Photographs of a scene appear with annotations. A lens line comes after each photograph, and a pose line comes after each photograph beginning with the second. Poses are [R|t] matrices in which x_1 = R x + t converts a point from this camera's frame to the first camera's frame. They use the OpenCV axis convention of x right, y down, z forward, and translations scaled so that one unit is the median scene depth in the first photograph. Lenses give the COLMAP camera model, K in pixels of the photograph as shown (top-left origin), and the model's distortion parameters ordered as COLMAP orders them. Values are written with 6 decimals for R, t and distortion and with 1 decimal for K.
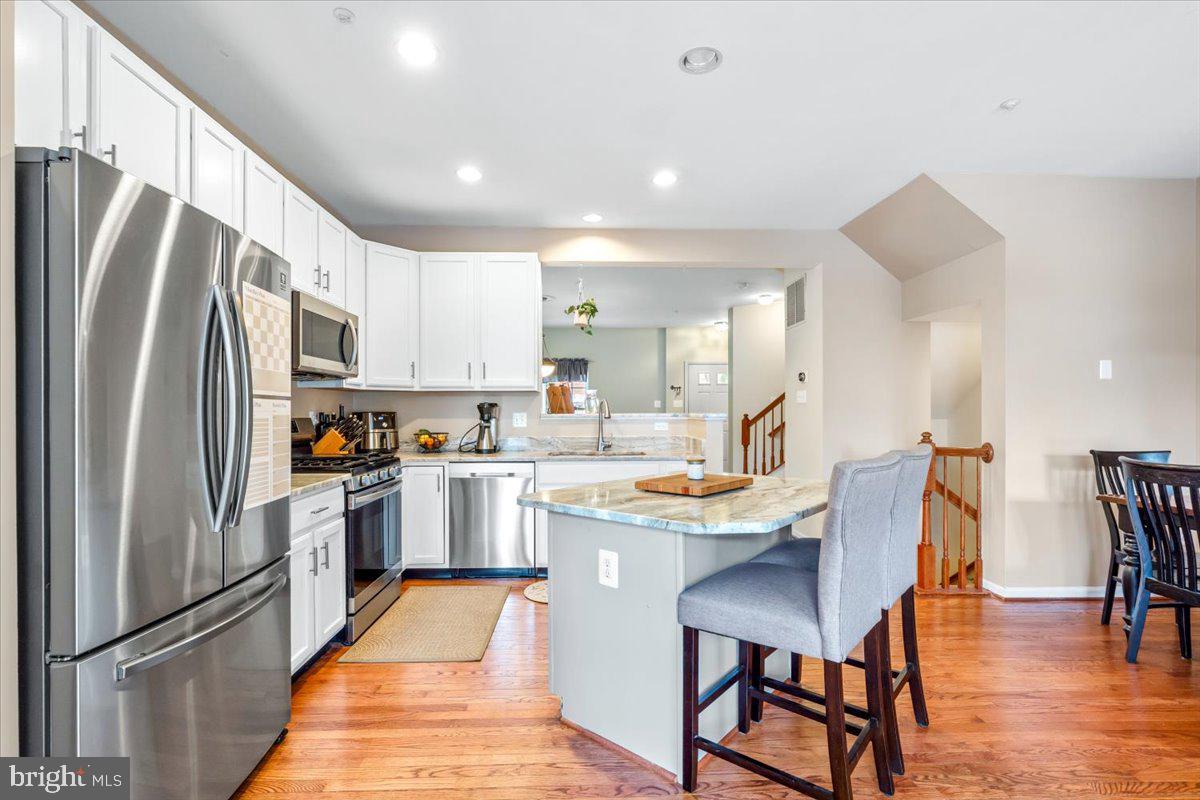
lens RADIAL K [[547.5, 0, 595.1], [0, 547.5, 410.7], [0, 0, 1]] dist [-0.001913, 0.000633]
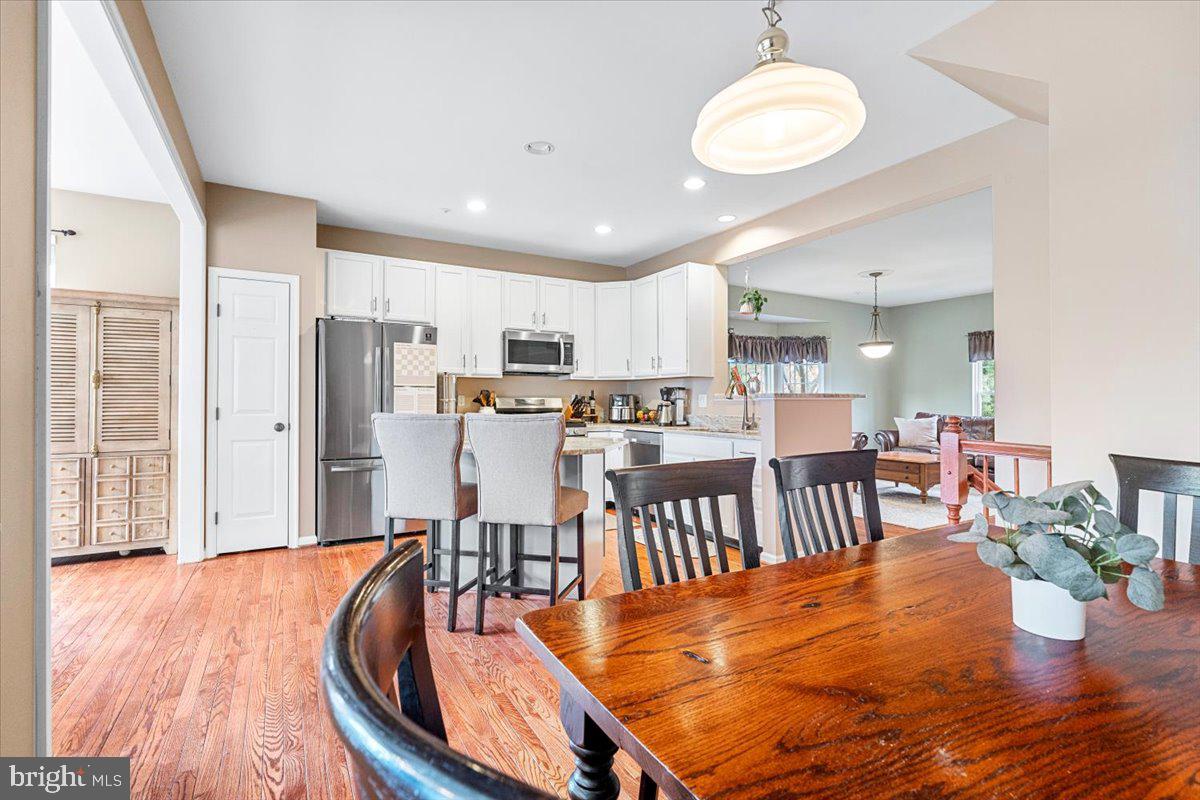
lens RADIAL K [[546.3, 0, 598.6], [0, 546.3, 394.7], [0, 0, 1]] dist [-0.003844, 0.000248]
pose [[0.471810, -0.007576, -0.881668, 0.889655], [0.000093, 0.999964, -0.008542, 0.014750], [0.881700, 0.003949, 0.471794, 0.264597]]
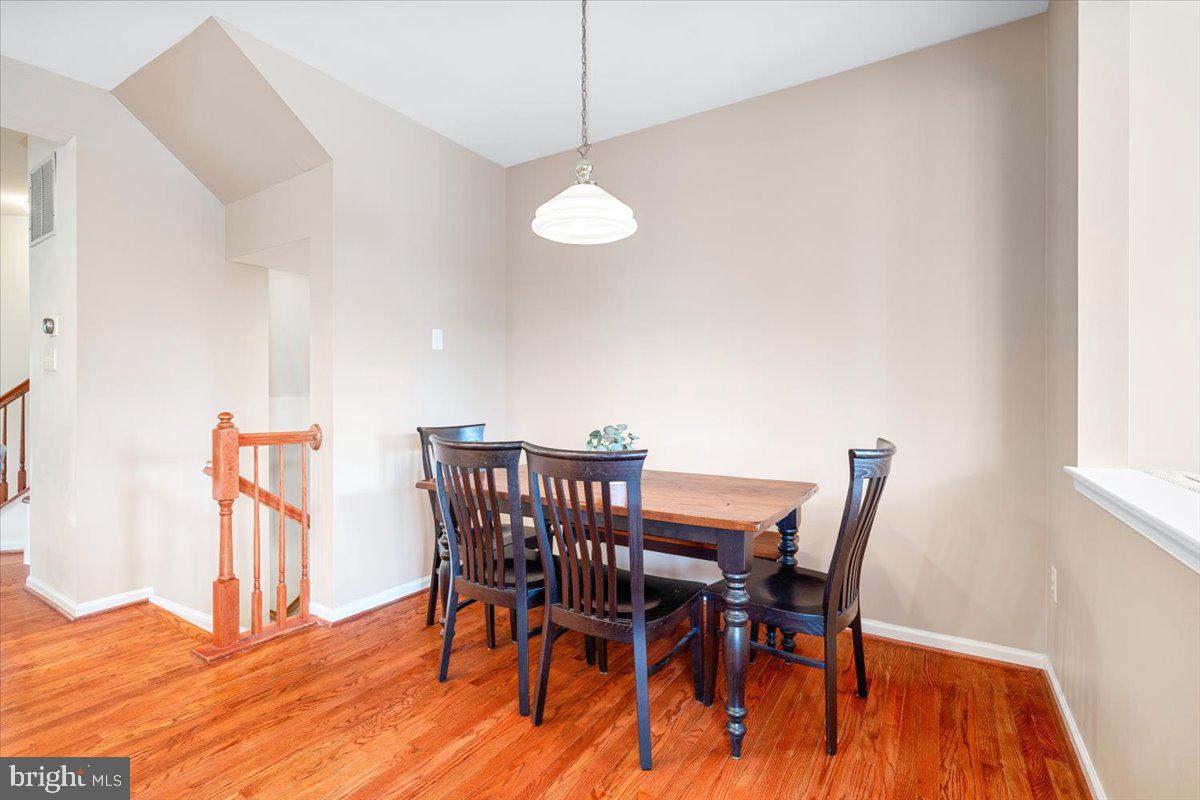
lens RADIAL K [[548.2, 0, 593.4], [0, 548.2, 395.2], [0, 0, 1]] dist [-0.003388, -0.000040]
pose [[0.570188, -0.006357, 0.821490, 0.275347], [0.001074, 0.999975, 0.006992, 0.011831], [-0.821514, -0.003104, 0.570180, 0.216105]]
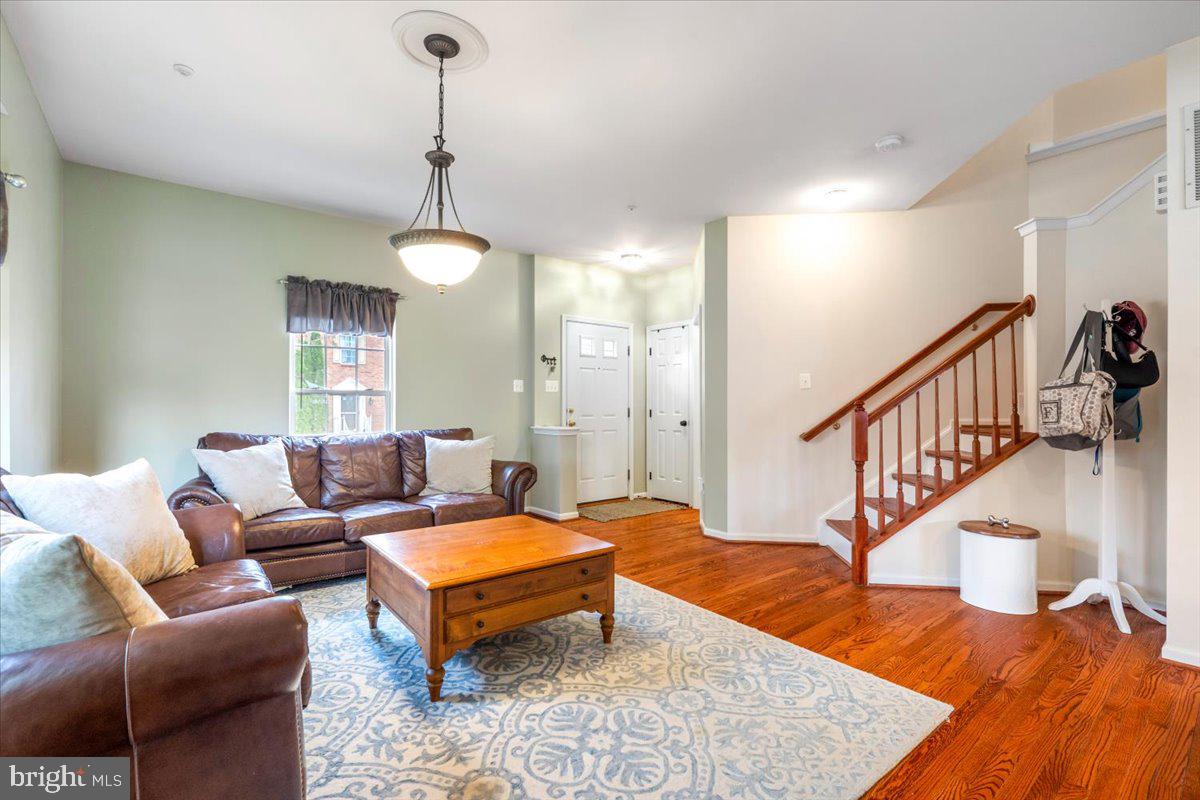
lens RADIAL K [[536.5, 0, 600.0], [0, 536.5, 400.0], [0, 0, 1]] dist [-0.001746, -0.000032]
pose [[0.803720, 0.006213, 0.594976, -0.370896], [-0.001624, 0.999965, -0.008248, 0.016890], [-0.595006, 0.005663, 0.803701, 1.231675]]
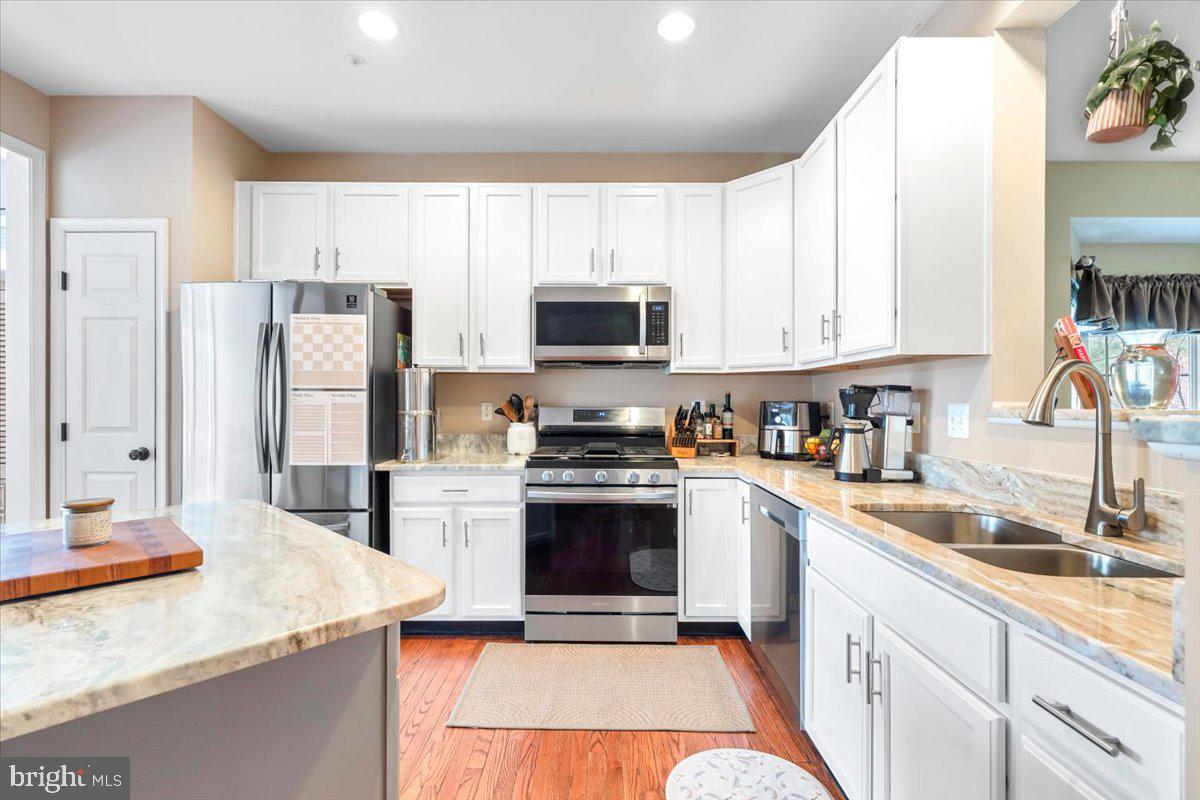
lens RADIAL K [[541.4, 0, 598.3], [0, 541.4, 401.4], [0, 0, 1]] dist [-0.000919, 0.000268]
pose [[-0.038808, 0.001849, -0.999245, 0.345218], [-0.001812, 0.999997, 0.001921, 0.000550], [0.999245, 0.001886, -0.038805, 0.801917]]
